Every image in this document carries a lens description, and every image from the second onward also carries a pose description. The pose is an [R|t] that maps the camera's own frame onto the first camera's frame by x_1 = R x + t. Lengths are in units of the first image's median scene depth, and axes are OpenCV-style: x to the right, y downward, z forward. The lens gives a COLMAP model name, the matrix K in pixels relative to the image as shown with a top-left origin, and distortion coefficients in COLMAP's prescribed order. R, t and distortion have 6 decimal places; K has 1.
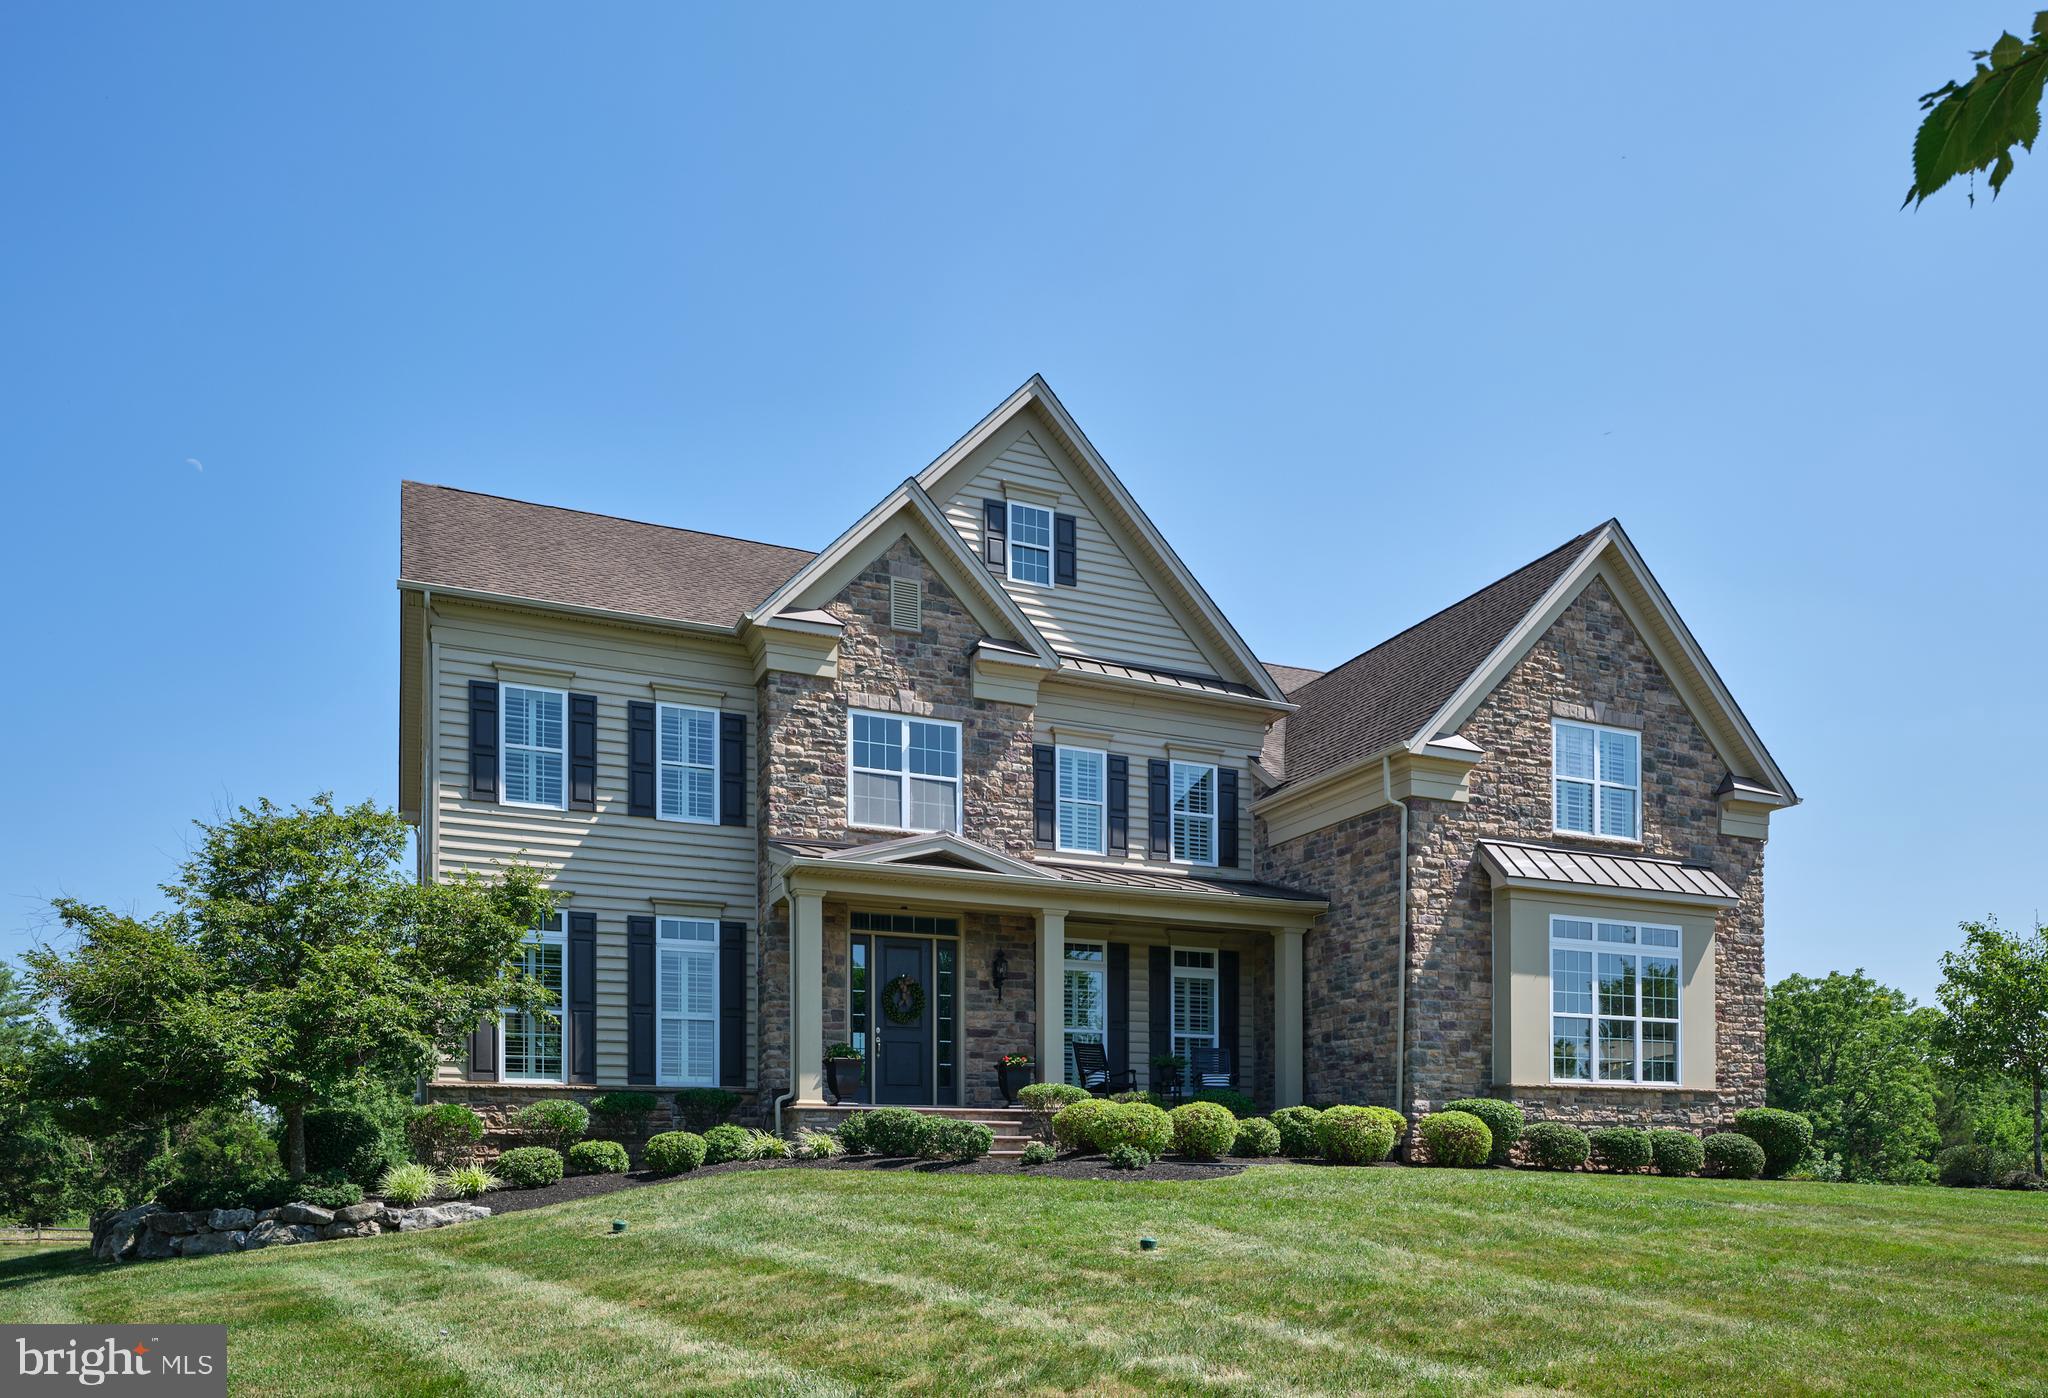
lens RADIAL K [[1350.1, 0, 1116.9], [0, 1350.1, 878.4], [0, 0, 1]] dist [-0.003605, -0.001373]
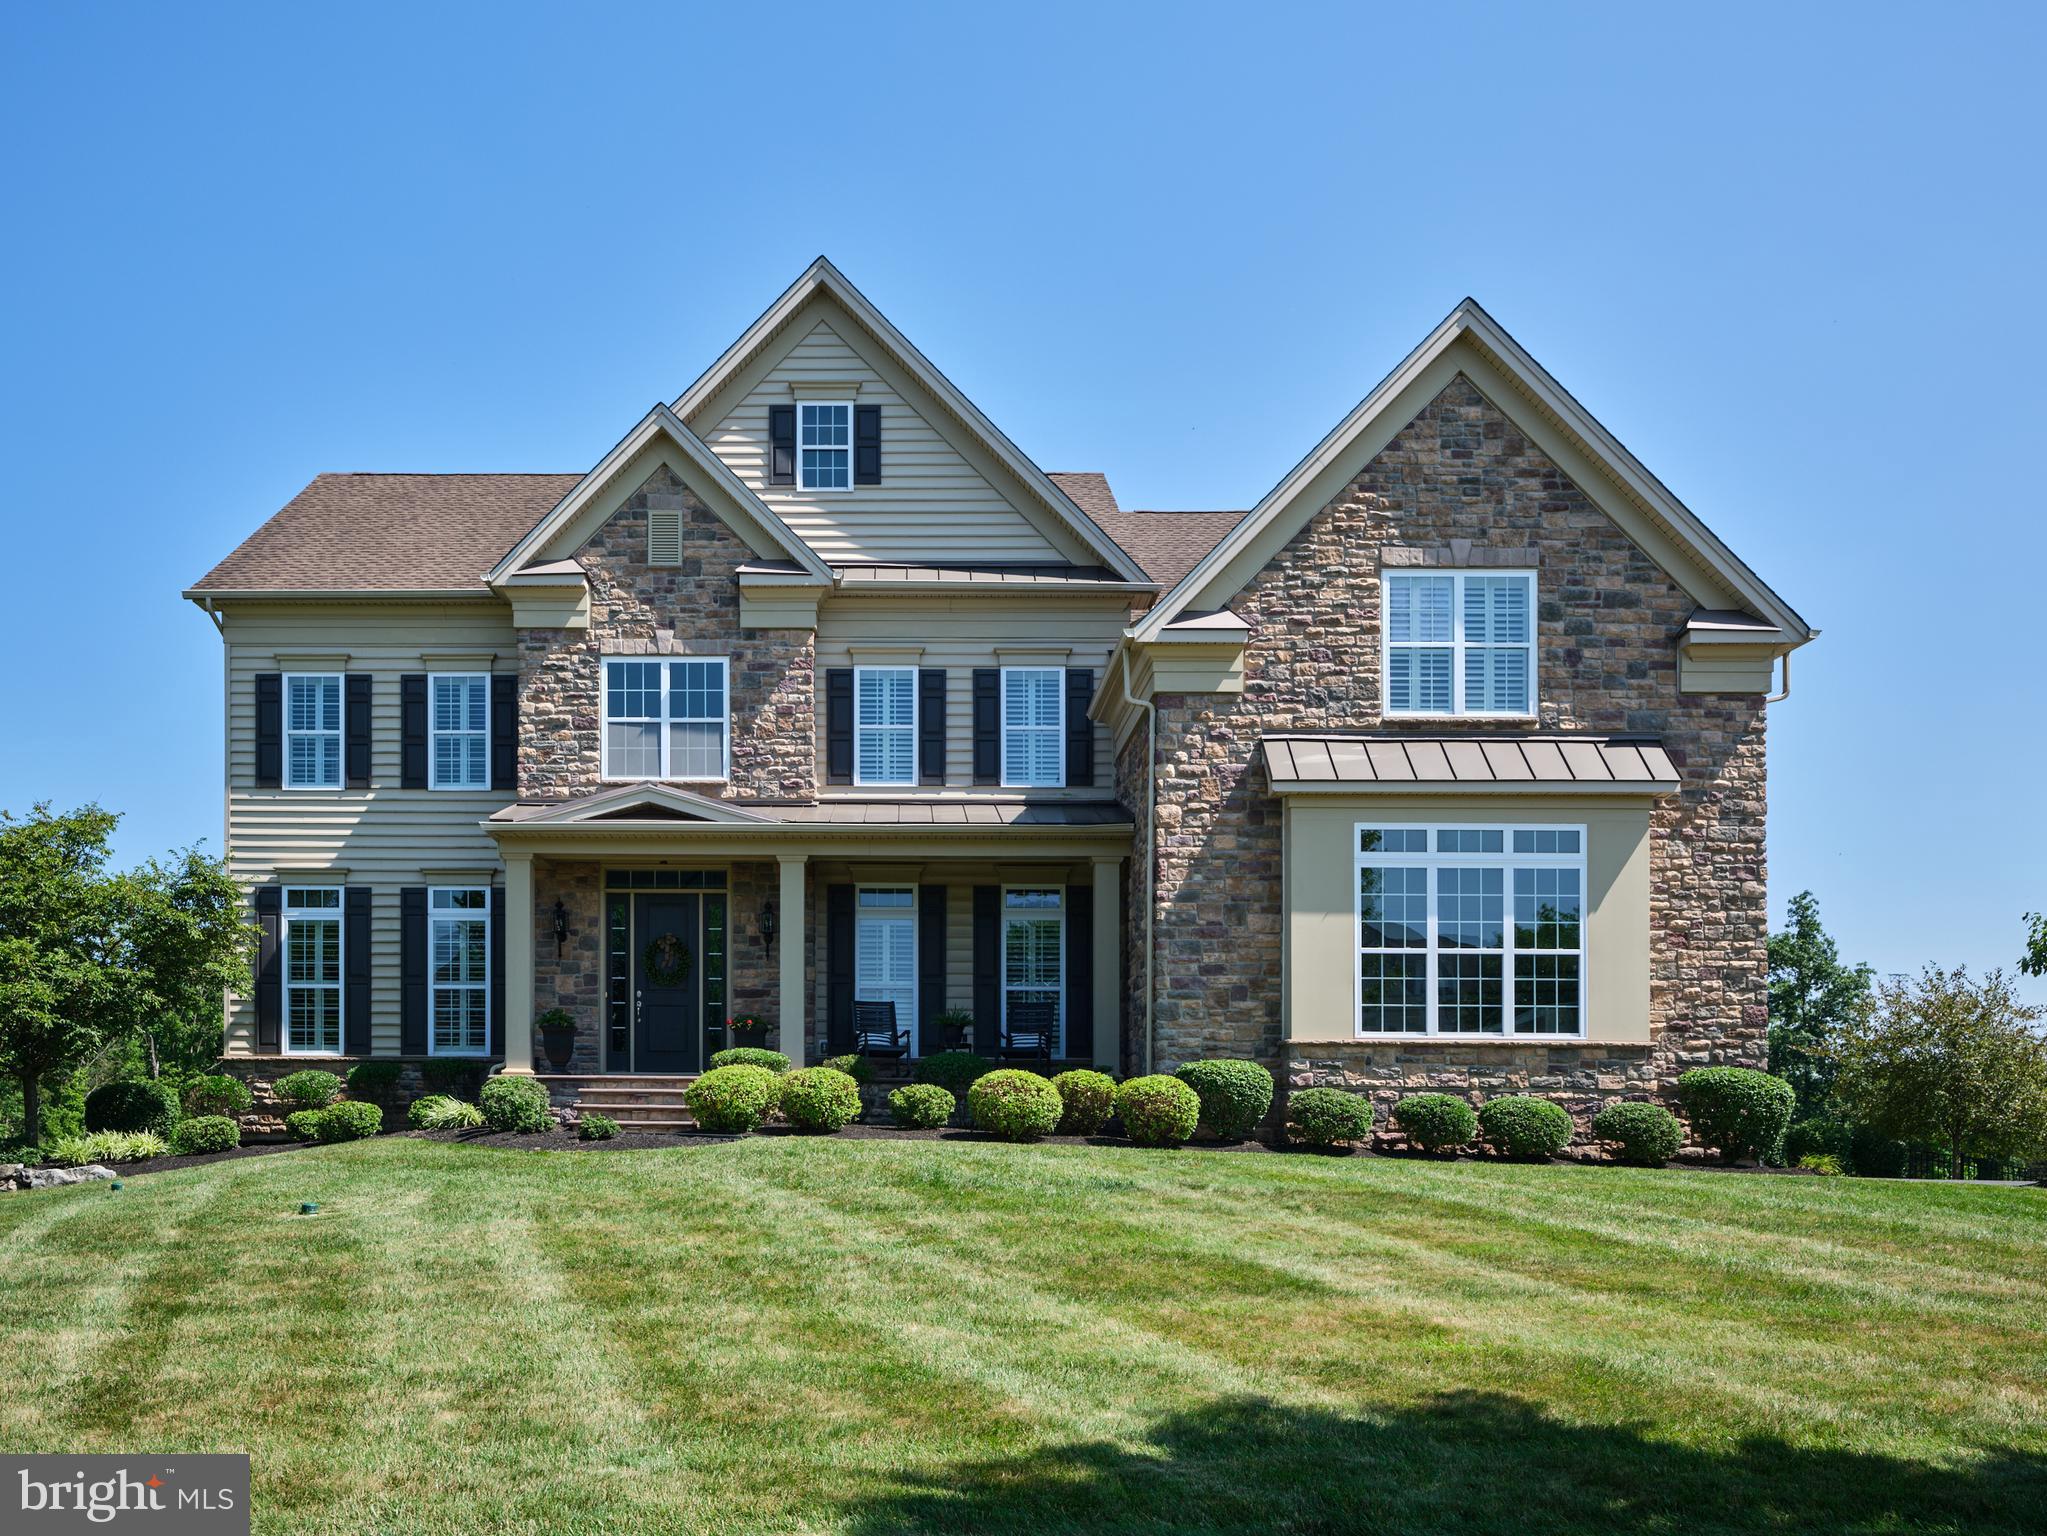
lens RADIAL K [[1707.3, 0, 1014.0], [0, 1707.3, 764.0], [0, 0, 1]] dist [0.006484, -0.004089]
pose [[0.913848, -0.079789, -0.398141, 0.533141], [0.075436, 0.996795, -0.026613, 0.003436], [0.398988, -0.005714, 0.916938, 0.006953]]
